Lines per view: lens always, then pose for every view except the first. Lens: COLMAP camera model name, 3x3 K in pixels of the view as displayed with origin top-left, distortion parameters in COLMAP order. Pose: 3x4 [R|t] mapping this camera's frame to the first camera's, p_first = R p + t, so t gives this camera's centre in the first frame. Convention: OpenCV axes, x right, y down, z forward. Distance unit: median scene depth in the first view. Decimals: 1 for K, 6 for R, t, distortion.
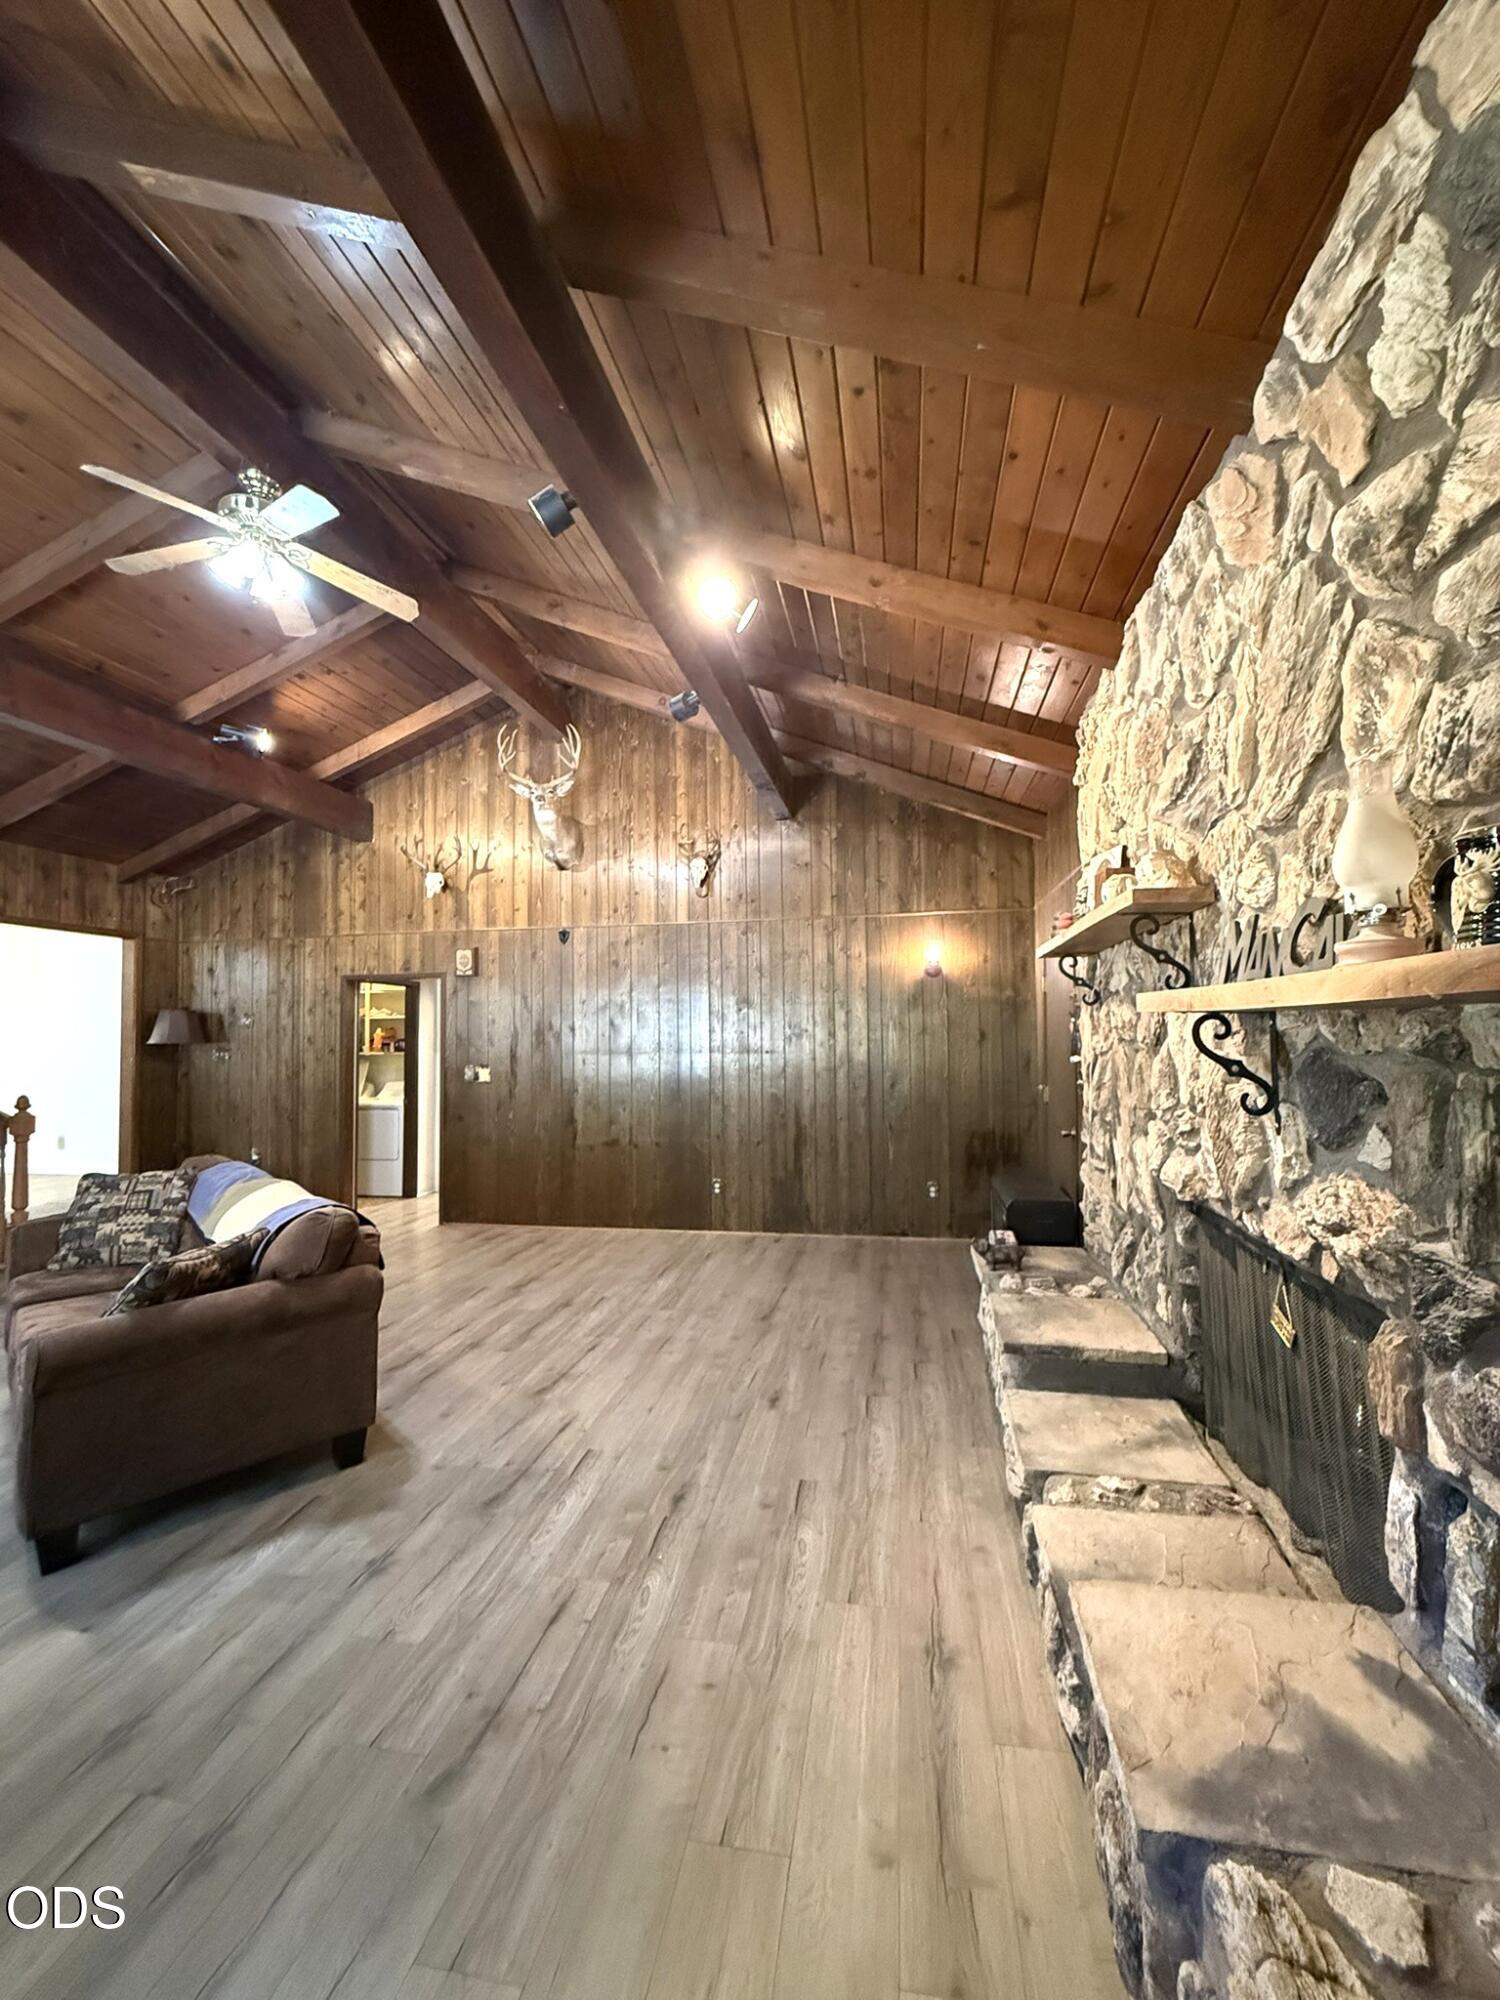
lens RADIAL K [[798.0, 0, 755.9], [0, 798.0, 999.2], [0, 0, 1]] dist [-0.000985, -0.000021]
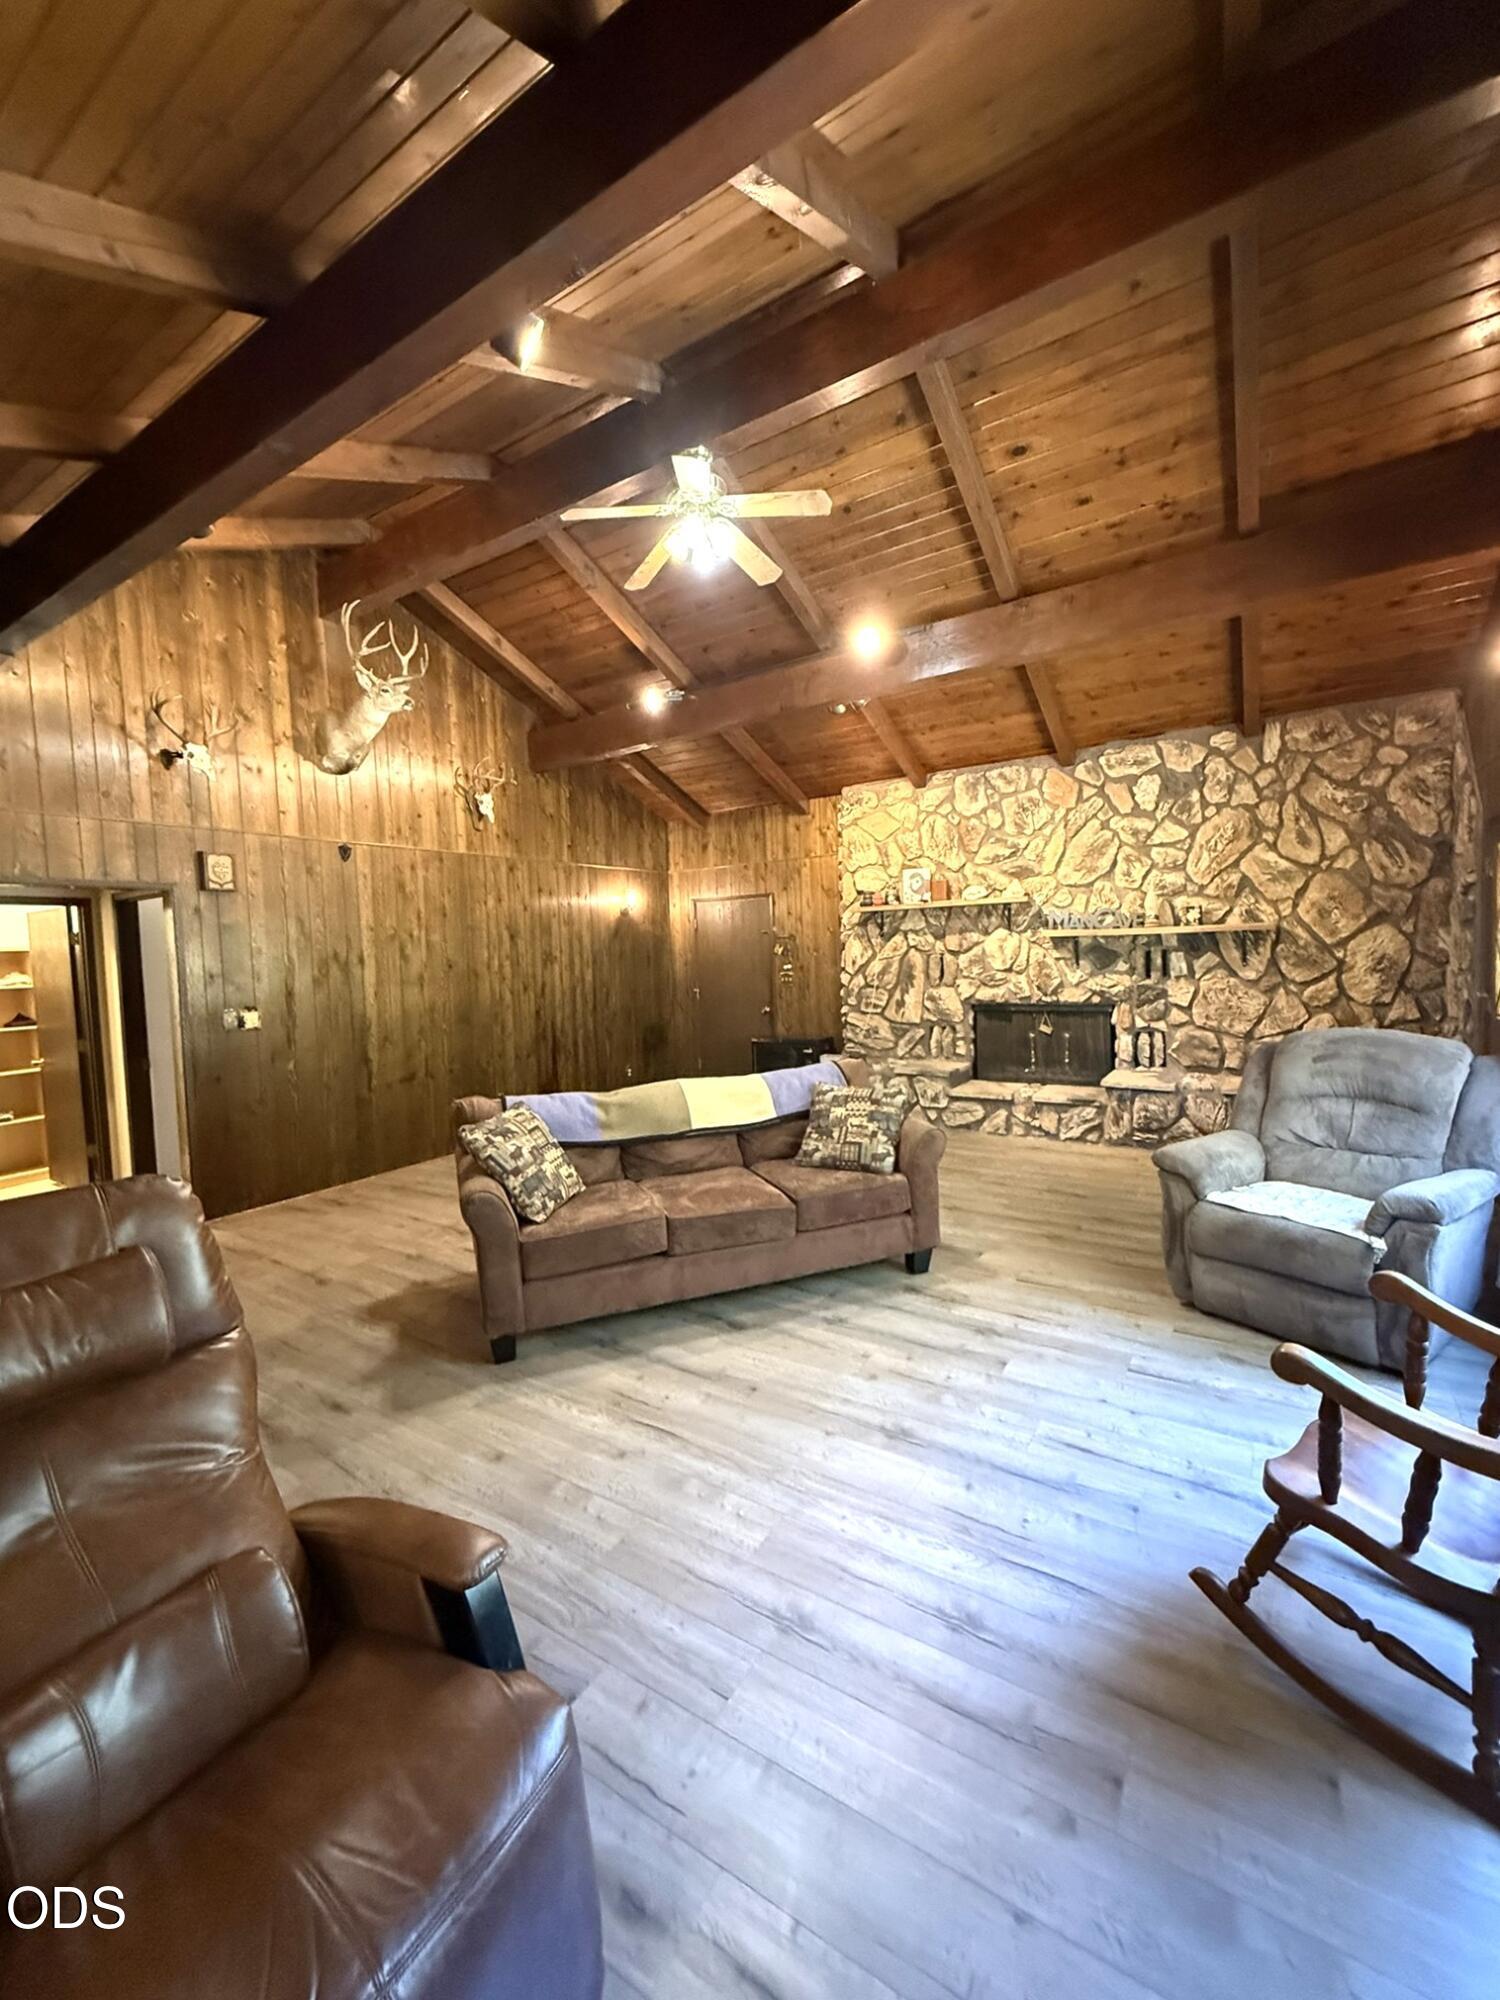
lens RADIAL K [[808.7, 0, 753.4], [0, 808.7, 999.8], [0, 0, 1]] dist [0.000597, -0.000009]
pose [[0.380933, -0.058520, 0.922749, -0.944924], [-0.007995, 0.997749, 0.066577, 0.020361], [-0.924568, -0.032739, 0.379608, 0.265250]]
